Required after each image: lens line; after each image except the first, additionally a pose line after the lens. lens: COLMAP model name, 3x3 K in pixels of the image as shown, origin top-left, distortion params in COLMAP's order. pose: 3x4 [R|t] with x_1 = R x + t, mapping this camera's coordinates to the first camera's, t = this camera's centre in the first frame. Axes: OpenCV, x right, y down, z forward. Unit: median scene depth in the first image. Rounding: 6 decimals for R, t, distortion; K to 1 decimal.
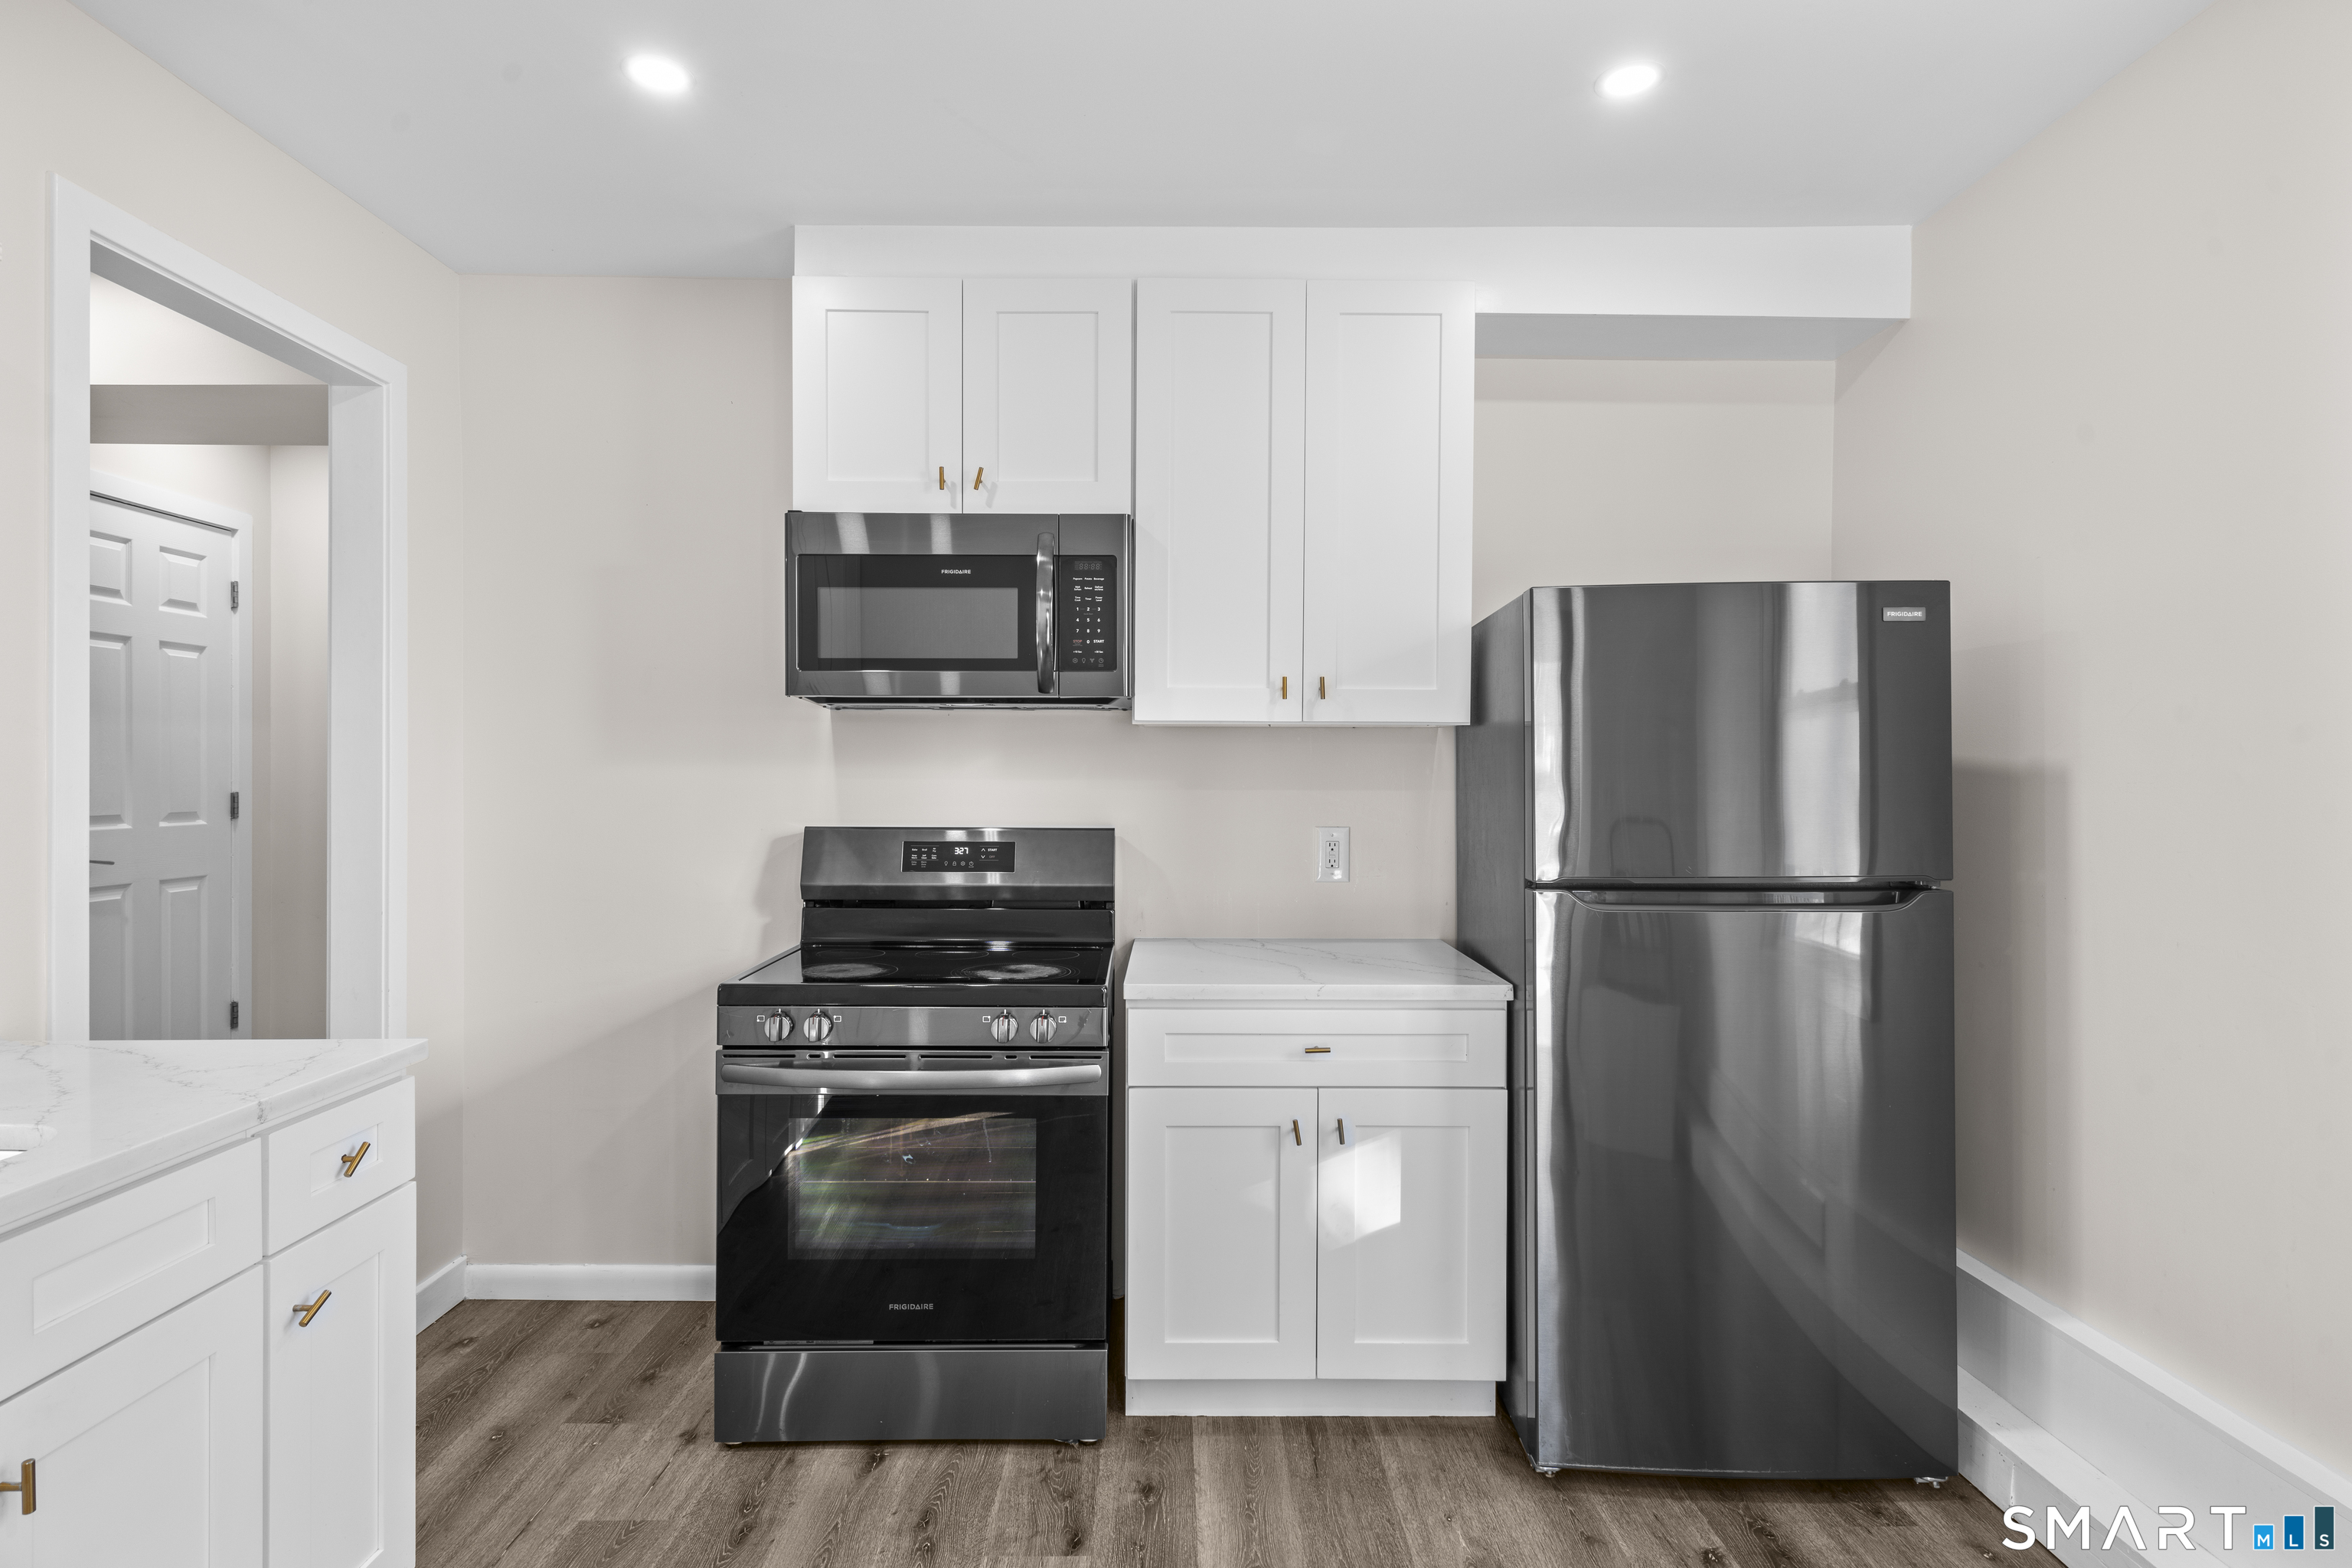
lens RADIAL K [[1196.2, 0, 1177.1], [0, 1196.2, 777.1], [0, 0, 1]] dist [-0.005809, 0.003741]
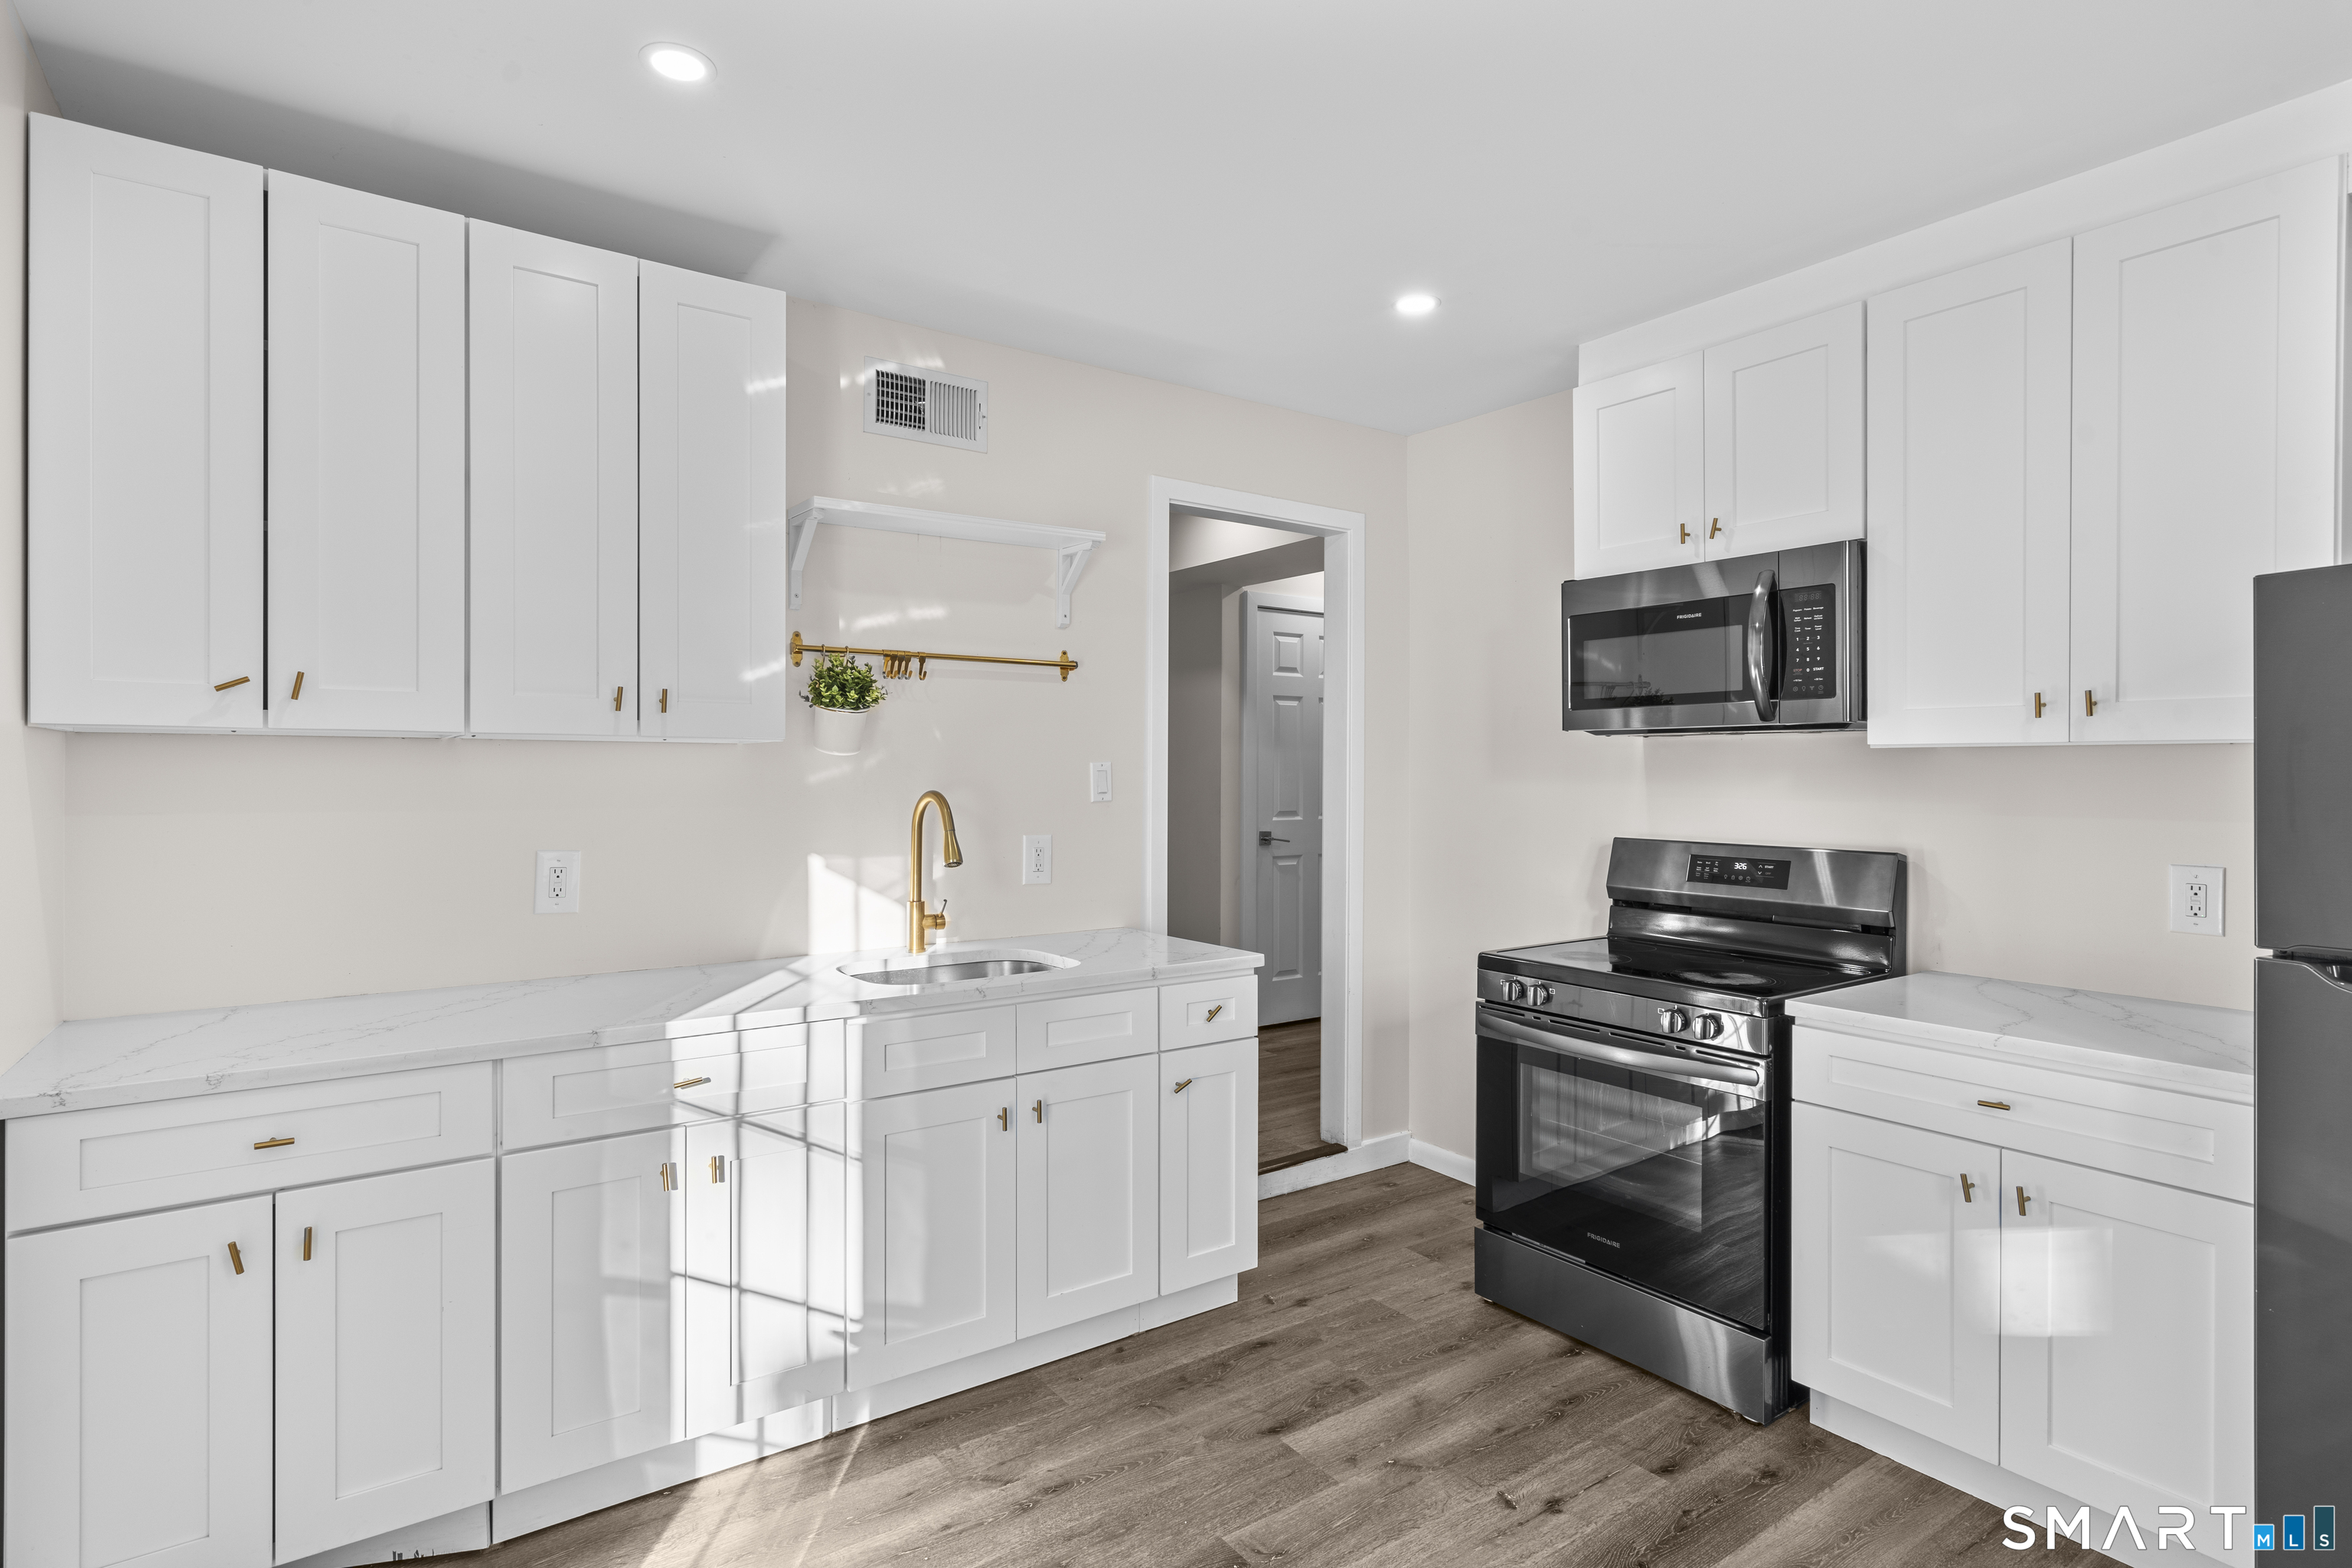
lens RADIAL K [[1196.2, 0, 1177.5], [0, 1196.2, 785.6], [0, 0, 1]] dist [-0.005809, 0.003741]
pose [[0.567526, 0.008928, -0.823307, 0.466288], [-0.003701, 0.999959, 0.008293, -0.020112], [0.823347, -0.001659, 0.567536, -0.031339]]
